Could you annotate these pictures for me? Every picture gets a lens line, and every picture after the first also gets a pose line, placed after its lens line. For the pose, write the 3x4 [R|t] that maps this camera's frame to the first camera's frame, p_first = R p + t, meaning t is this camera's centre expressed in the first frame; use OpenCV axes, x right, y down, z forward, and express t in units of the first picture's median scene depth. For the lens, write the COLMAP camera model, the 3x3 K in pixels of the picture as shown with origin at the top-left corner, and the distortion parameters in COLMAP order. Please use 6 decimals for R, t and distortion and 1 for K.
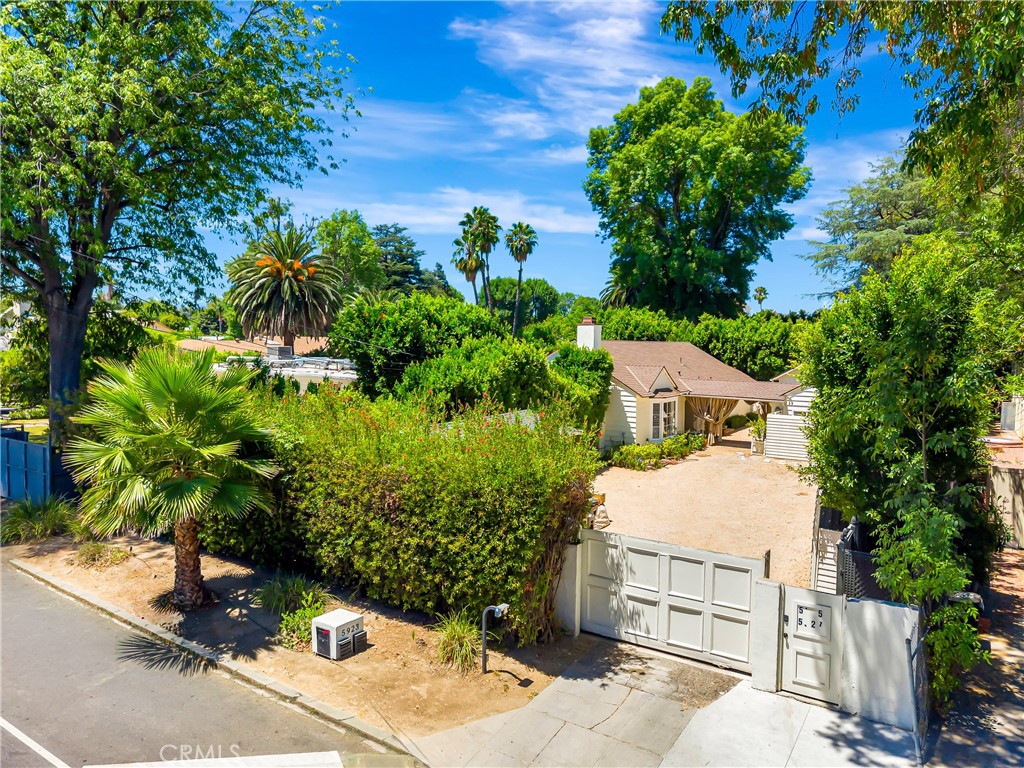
lens RADIAL K [[717.5, 0, 512.0], [0, 717.5, 384.0], [0, 0, 1]] dist [0.026704, -0.000878]
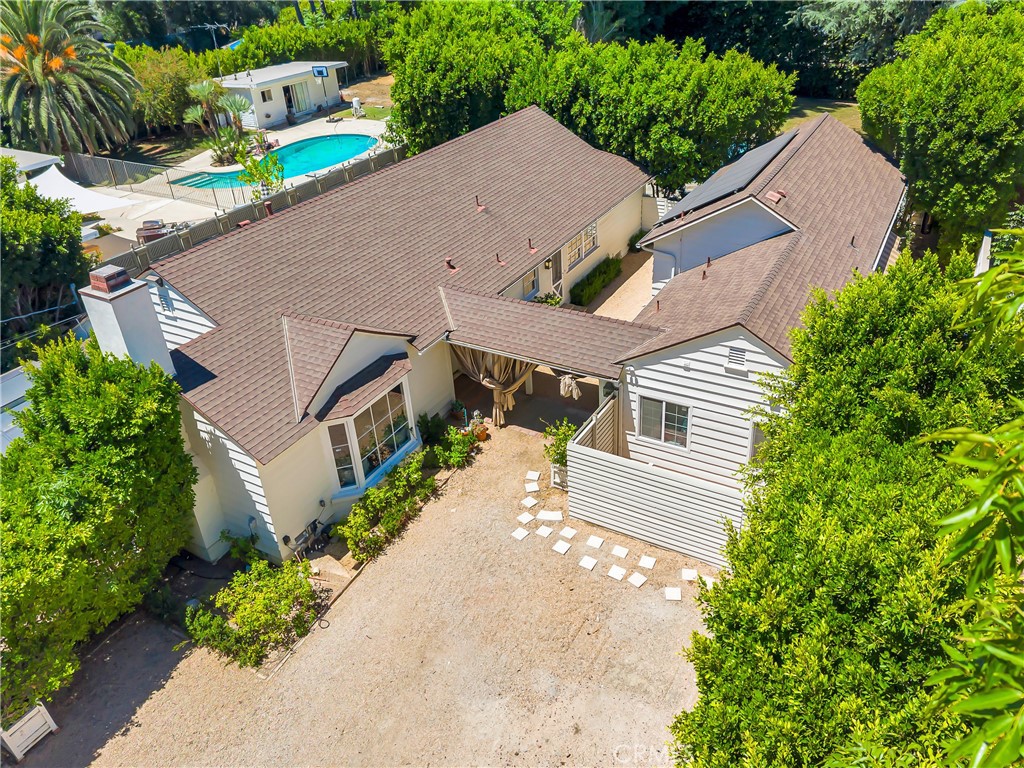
lens RADIAL K [[753.9, 0, 540.7], [0, 753.9, 355.3], [0, 0, 1]] dist [0.048637, -0.054983]
pose [[0.995964, -0.079867, 0.040952, 0.311269], [0.053078, 0.892037, 0.448835, -0.217088], [-0.072377, -0.444850, 0.892676, 0.581662]]
